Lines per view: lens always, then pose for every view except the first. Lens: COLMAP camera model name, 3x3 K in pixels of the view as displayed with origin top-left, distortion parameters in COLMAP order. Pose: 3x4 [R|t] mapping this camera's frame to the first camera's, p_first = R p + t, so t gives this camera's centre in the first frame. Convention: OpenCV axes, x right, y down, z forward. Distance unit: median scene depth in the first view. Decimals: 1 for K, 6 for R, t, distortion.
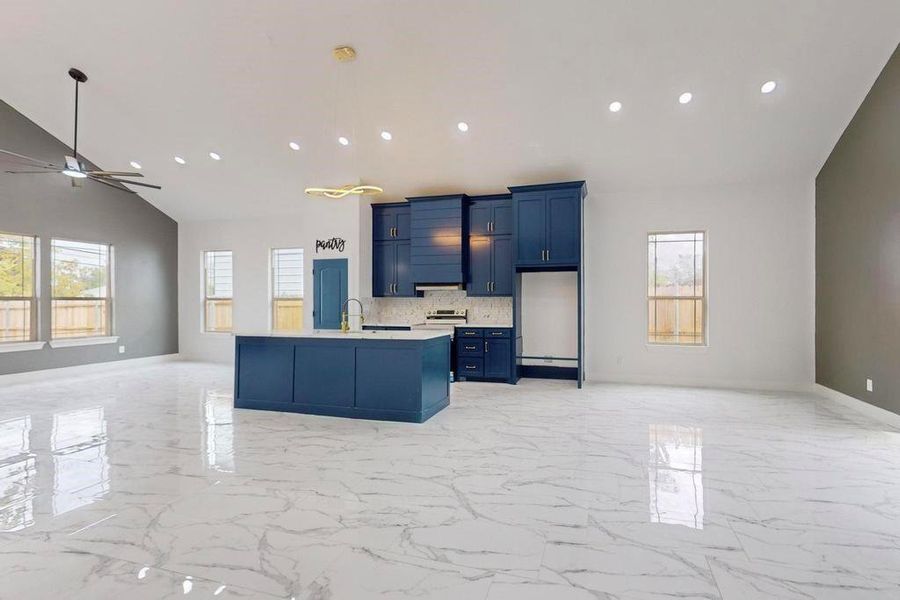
lens RADIAL K [[391.0, 0, 496.8], [0, 391.0, 302.5], [0, 0, 1]] dist [0.000004, -0.000209]
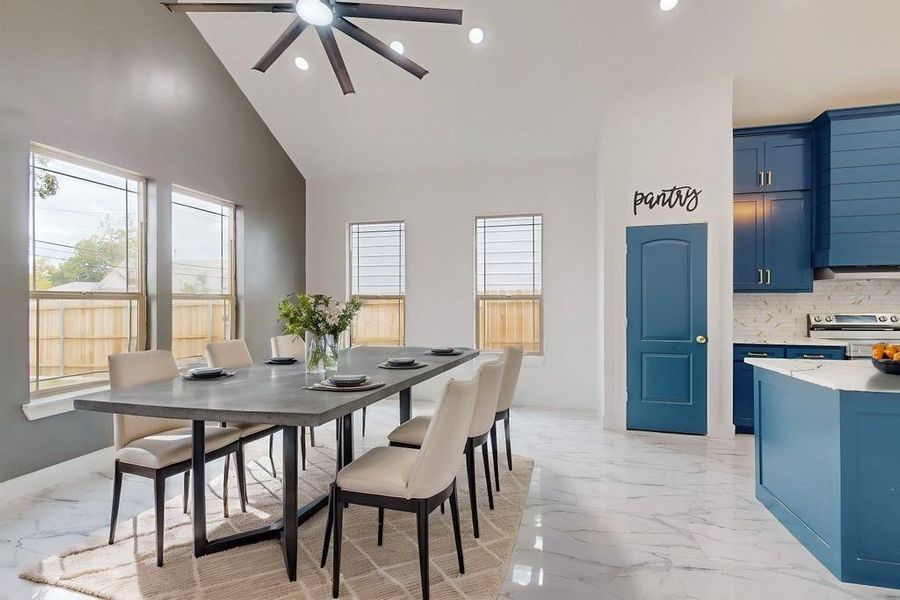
lens RADIAL K [[388.6, 0, 450.0], [0, 388.6, 300.0], [0, 0, 1]] dist [0.000385, -0.000131]
pose [[0.999853, -0.002400, 0.016978, -0.739876], [0.002491, 0.999983, -0.005353, -0.000500], [-0.016965, 0.005395, 0.999842, 0.441426]]
